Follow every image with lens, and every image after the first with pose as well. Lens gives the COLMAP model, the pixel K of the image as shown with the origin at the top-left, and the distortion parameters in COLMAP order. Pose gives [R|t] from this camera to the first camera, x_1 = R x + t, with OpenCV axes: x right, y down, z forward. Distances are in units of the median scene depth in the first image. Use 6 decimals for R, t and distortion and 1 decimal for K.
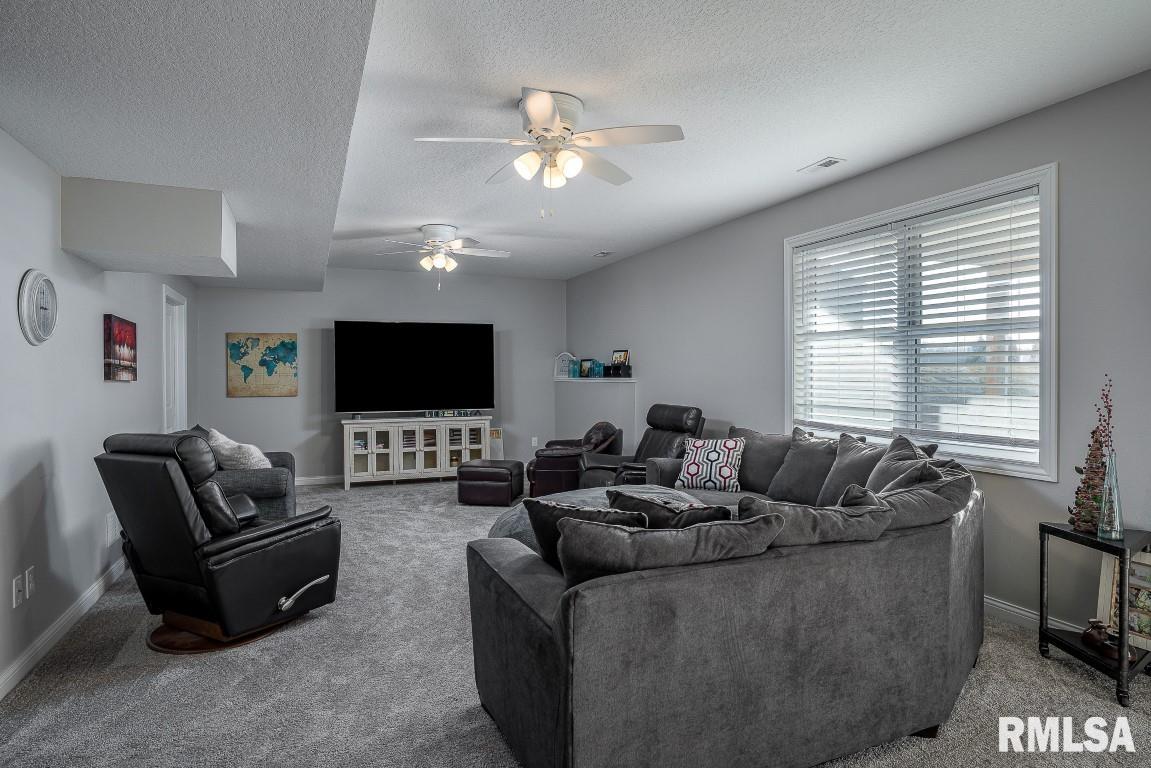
lens RADIAL K [[649.7, 0, 578.2], [0, 649.7, 381.2], [0, 0, 1]] dist [-0.005184, -0.000953]
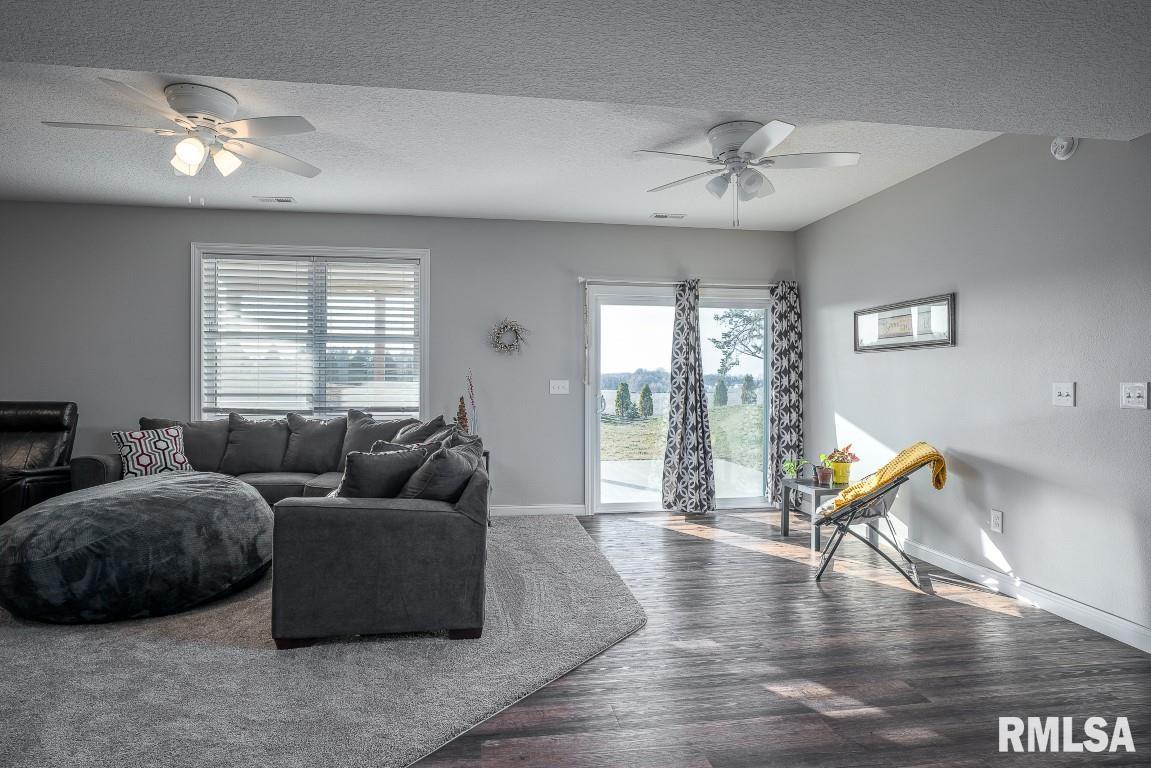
lens RADIAL K [[664.1, 0, 576.5], [0, 664.1, 383.8], [0, 0, 1]] dist [0.002128, 0.000145]
pose [[0.218957, -0.001427, 0.975734, -0.778072], [0.007318, 0.999973, -0.000180, 0.028201], [-0.975707, 0.007180, 0.218961, 0.160236]]
